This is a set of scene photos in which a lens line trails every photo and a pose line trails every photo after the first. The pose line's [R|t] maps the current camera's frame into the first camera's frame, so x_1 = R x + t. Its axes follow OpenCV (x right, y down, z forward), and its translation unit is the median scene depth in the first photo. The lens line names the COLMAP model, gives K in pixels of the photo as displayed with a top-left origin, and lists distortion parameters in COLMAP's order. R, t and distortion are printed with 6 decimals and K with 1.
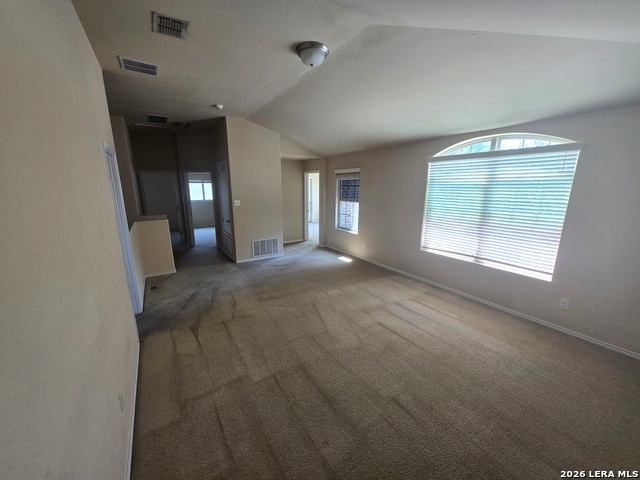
lens RADIAL K [[251.9, 0, 317.1], [0, 251.9, 241.1], [0, 0, 1]] dist [0.003254, -0.000229]
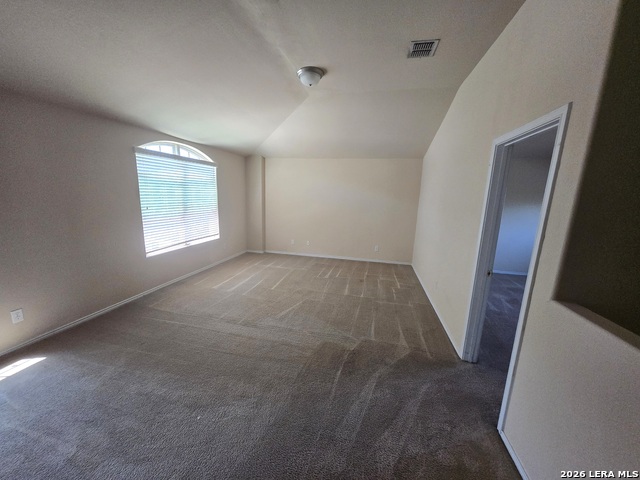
lens RADIAL K [[251.9, 0, 317.1], [0, 251.9, 241.1], [0, 0, 1]] dist [0.003254, -0.000229]
pose [[-0.693257, -0.150228, 0.704859, -0.696090], [0.132902, 0.934611, 0.329909, -0.266988], [-0.708330, 0.322389, -0.627960, 1.361334]]
